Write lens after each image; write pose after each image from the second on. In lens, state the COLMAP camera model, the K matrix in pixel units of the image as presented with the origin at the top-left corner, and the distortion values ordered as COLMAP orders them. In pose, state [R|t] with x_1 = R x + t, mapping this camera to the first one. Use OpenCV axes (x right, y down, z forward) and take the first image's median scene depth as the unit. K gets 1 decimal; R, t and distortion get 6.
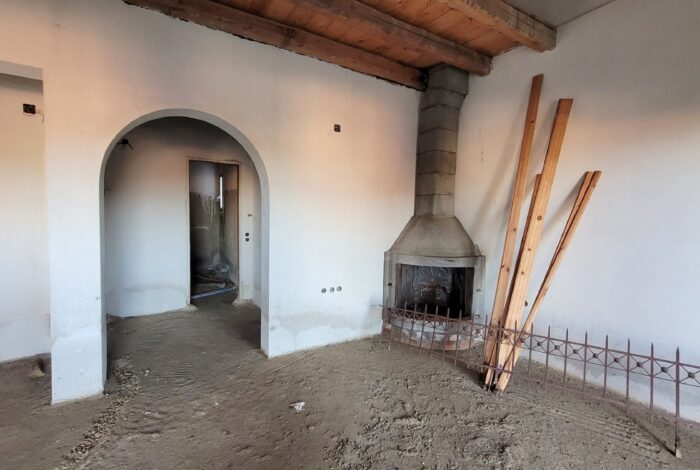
lens RADIAL K [[324.1, 0, 350.0], [0, 324.1, 235.0], [0, 0, 1]] dist [0.003156, -0.000017]
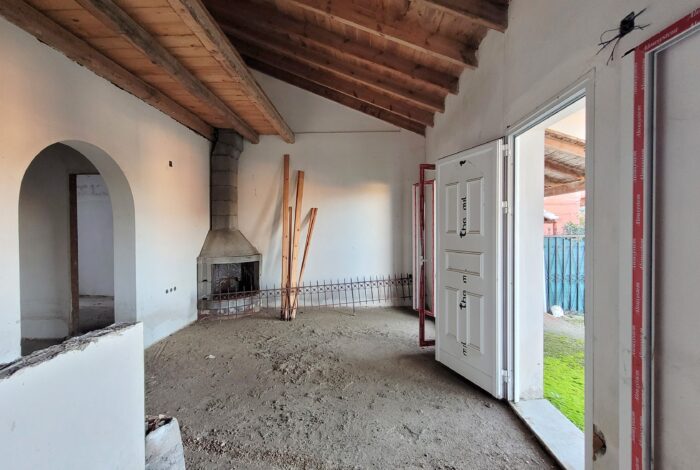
lens RADIAL K [[324.1, 0, 350.0], [0, 324.1, 235.0], [0, 0, 1]] dist [0.003156, -0.000017]
pose [[0.546929, -0.037650, 0.836332, -0.723138], [0.060737, 0.998140, 0.005215, -0.010003], [-0.834973, 0.047944, 0.548199, -0.284939]]
